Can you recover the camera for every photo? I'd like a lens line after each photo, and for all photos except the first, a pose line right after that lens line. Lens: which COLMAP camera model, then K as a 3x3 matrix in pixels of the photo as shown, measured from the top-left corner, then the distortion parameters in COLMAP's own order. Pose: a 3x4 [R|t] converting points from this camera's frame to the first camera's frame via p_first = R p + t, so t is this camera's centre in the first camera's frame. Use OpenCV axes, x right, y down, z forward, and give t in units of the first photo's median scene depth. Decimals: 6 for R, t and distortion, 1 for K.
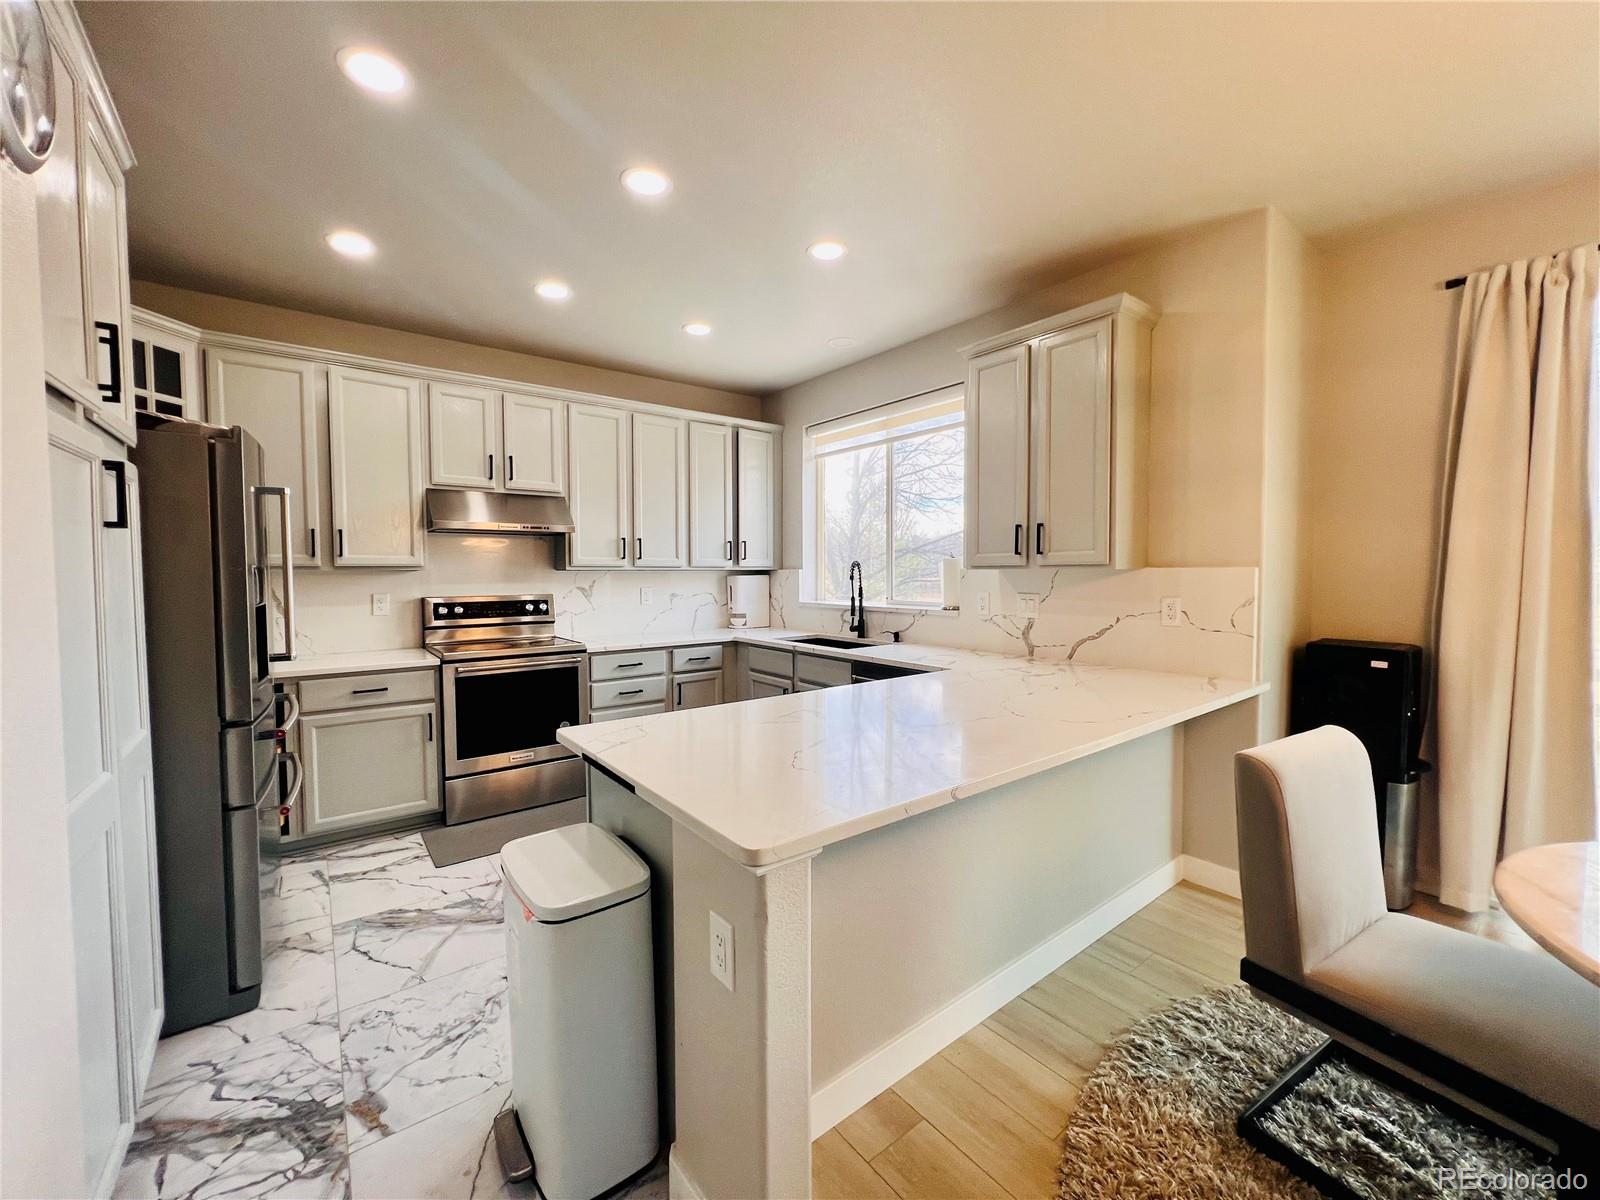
lens RADIAL K [[638.1, 0, 800.0], [0, 638.1, 600.0], [0, 0, 1]] dist [-0.001419, -0.000511]
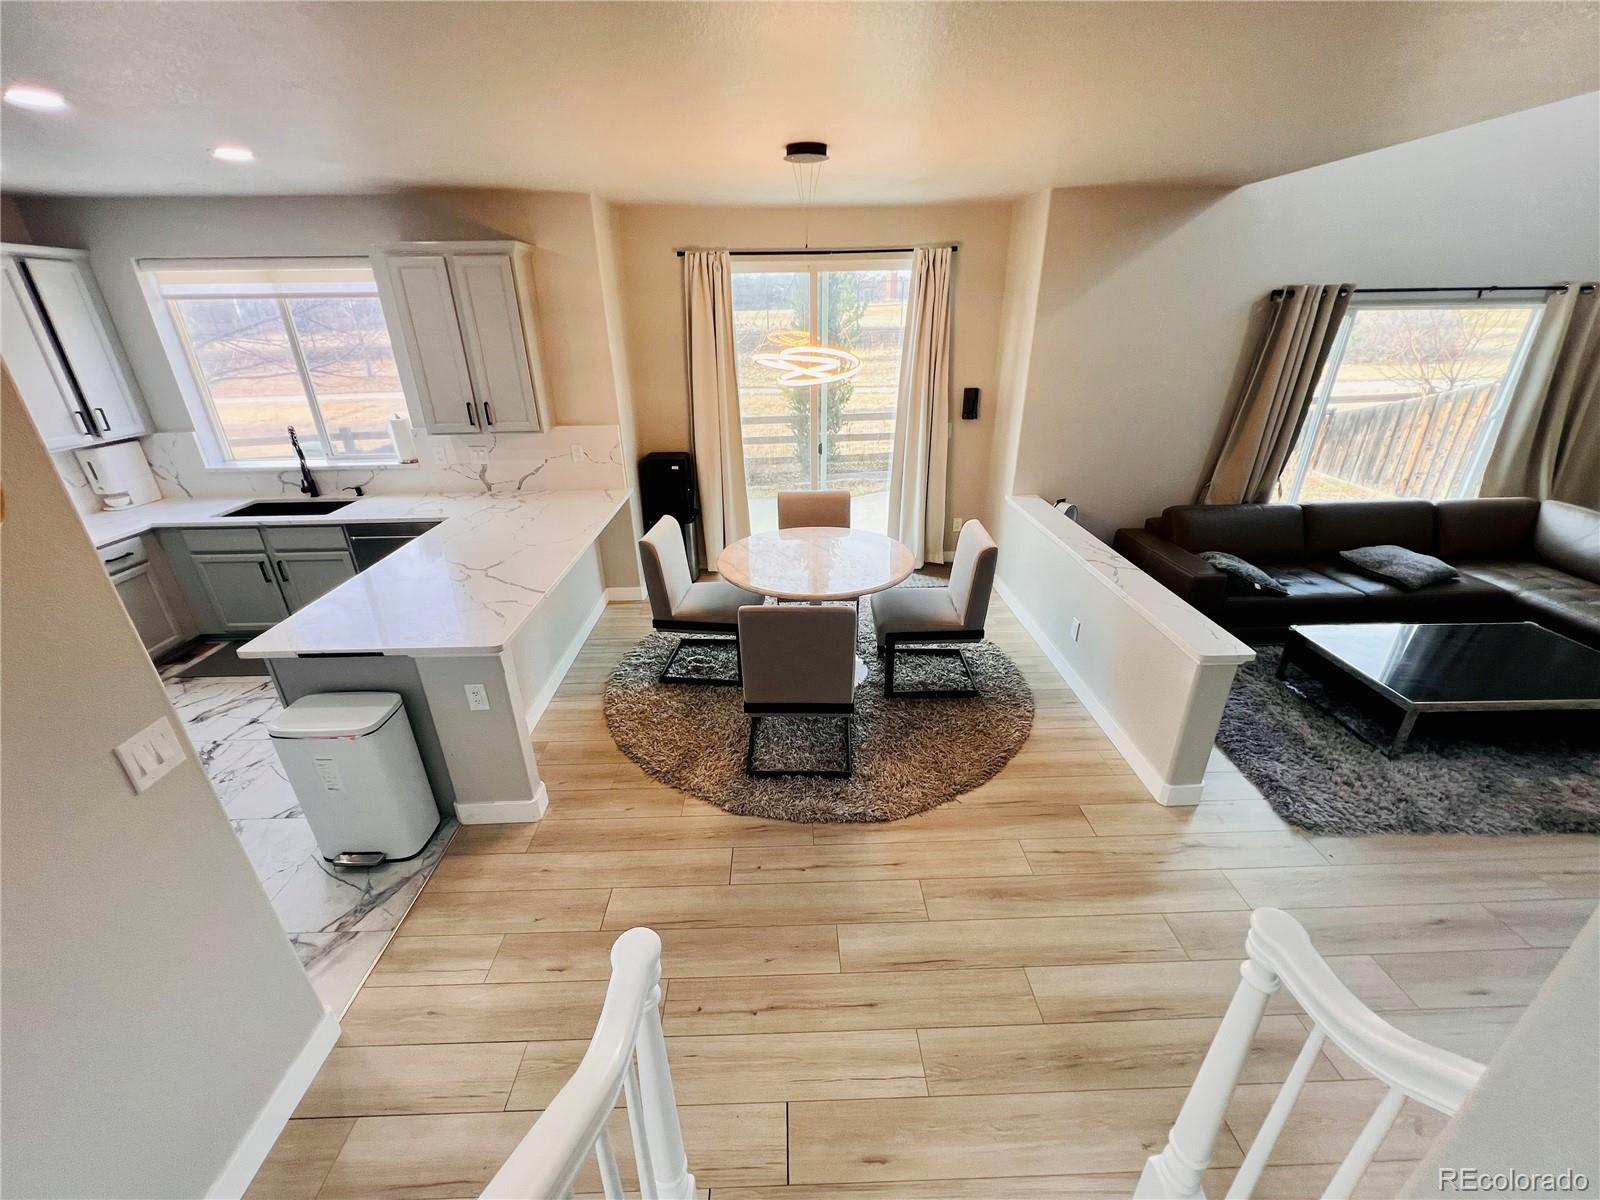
lens RADIAL K [[638.7, 0, 800.0], [0, 638.7, 600.0], [0, 0, 1]] dist [-0.001082, -0.000227]
pose [[0.587013, -0.333376, 0.737751, -0.425871], [0.044015, 0.923073, 0.382098, -0.238594], [-0.808380, -0.191825, 0.556529, -0.457061]]
